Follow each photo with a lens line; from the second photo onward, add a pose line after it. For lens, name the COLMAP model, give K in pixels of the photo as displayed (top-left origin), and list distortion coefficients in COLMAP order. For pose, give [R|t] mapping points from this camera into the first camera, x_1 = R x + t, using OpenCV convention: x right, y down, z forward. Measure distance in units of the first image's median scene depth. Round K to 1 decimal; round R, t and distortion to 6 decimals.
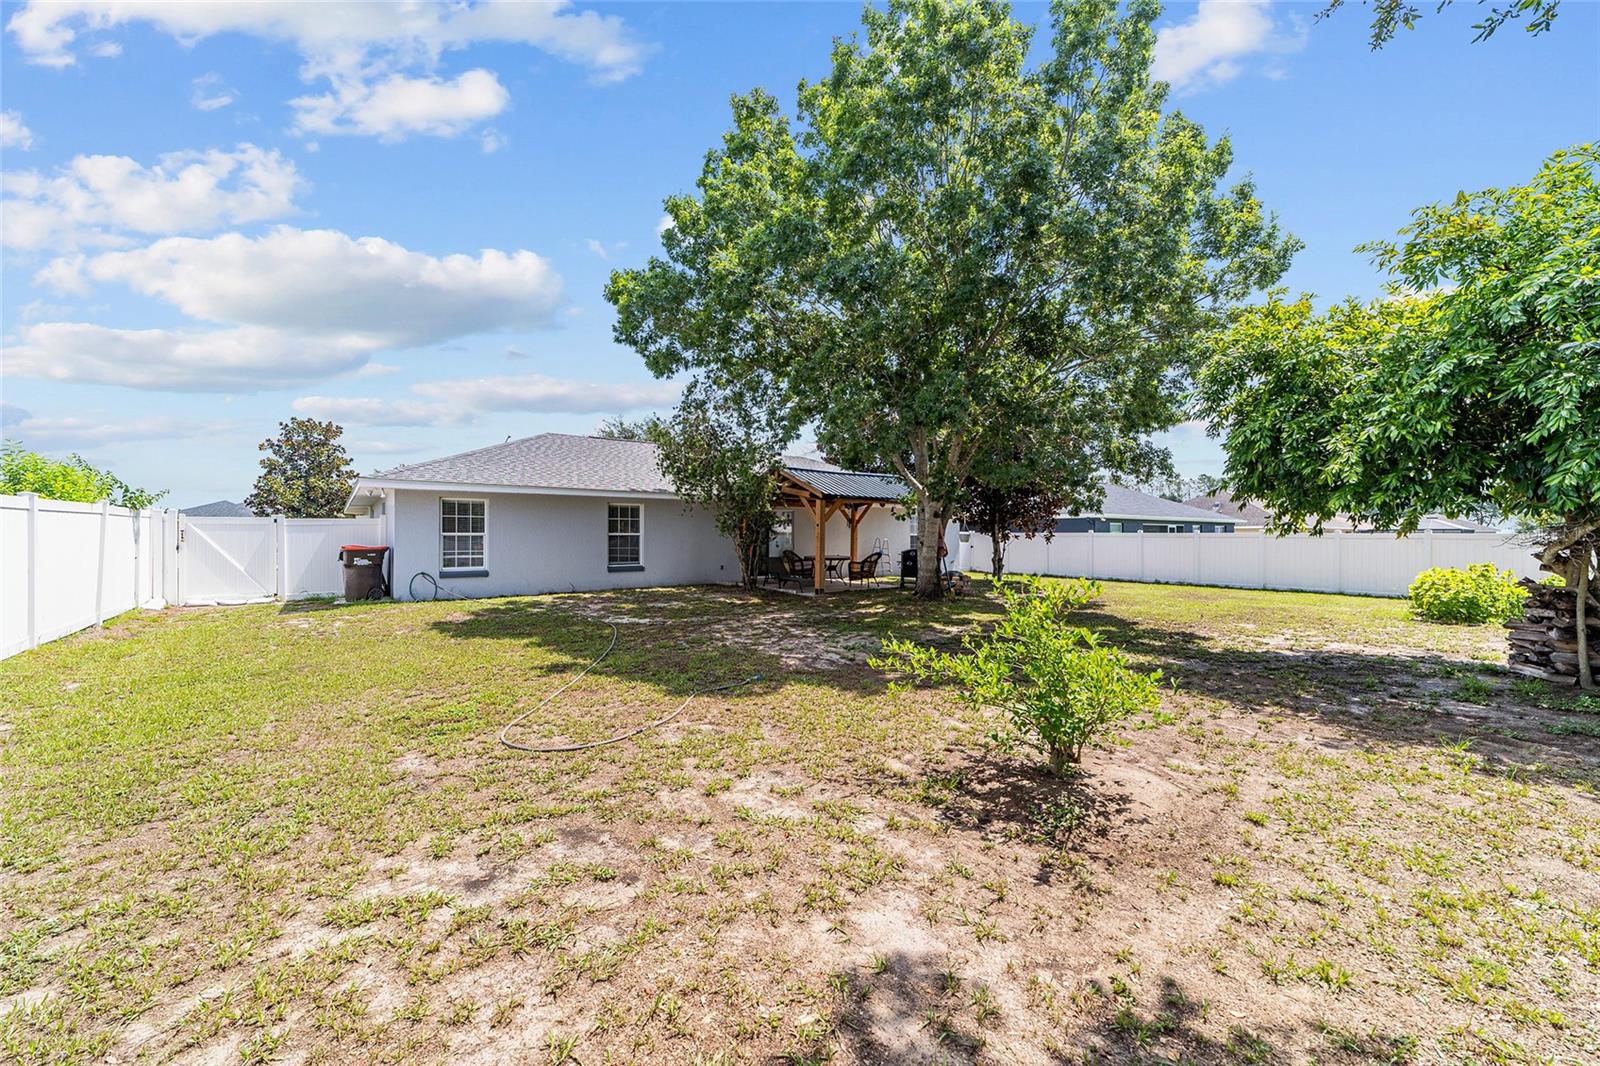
lens RADIAL K [[617.0, 0, 799.2], [0, 617.0, 533.3], [0, 0, 1]] dist [-0.014457, 0.007347]
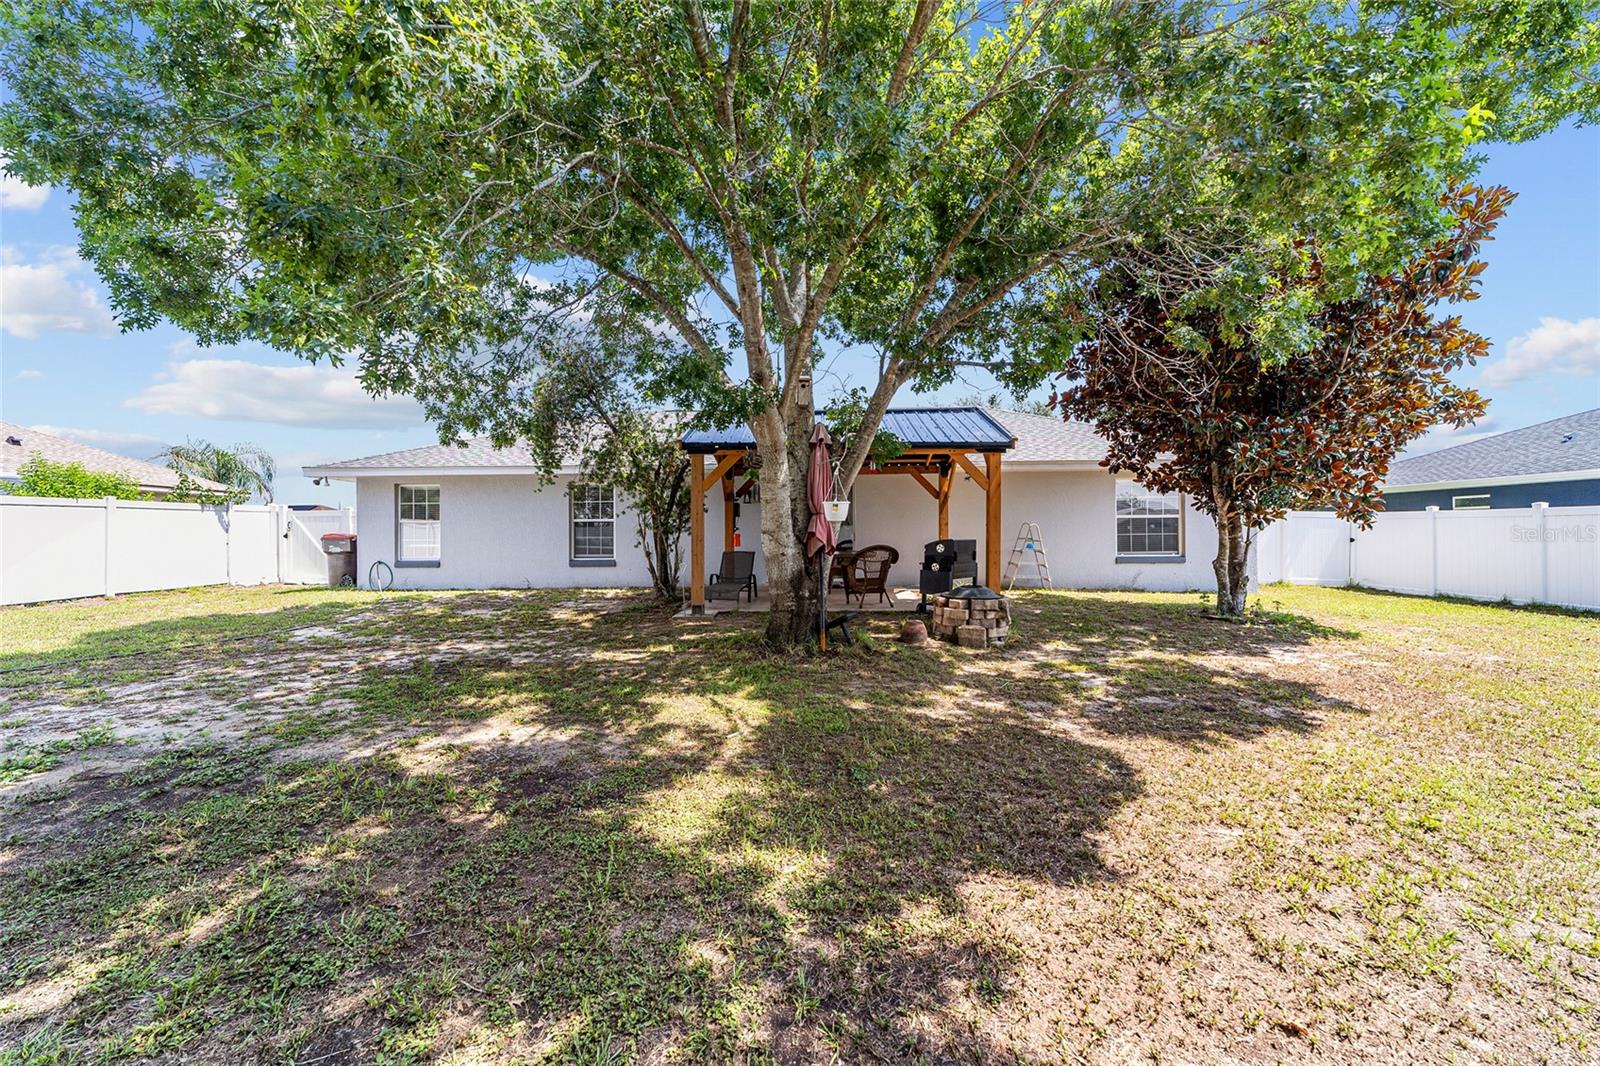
lens RADIAL K [[617.0, 0, 810.1], [0, 617.0, 528.6], [0, 0, 1]] dist [-0.014457, 0.007347]
pose [[0.784222, -0.008369, -0.620424, 0.522422], [0.008850, 0.999958, -0.002303, 0.019282], [0.620417, -0.003685, 0.784263, 0.626714]]
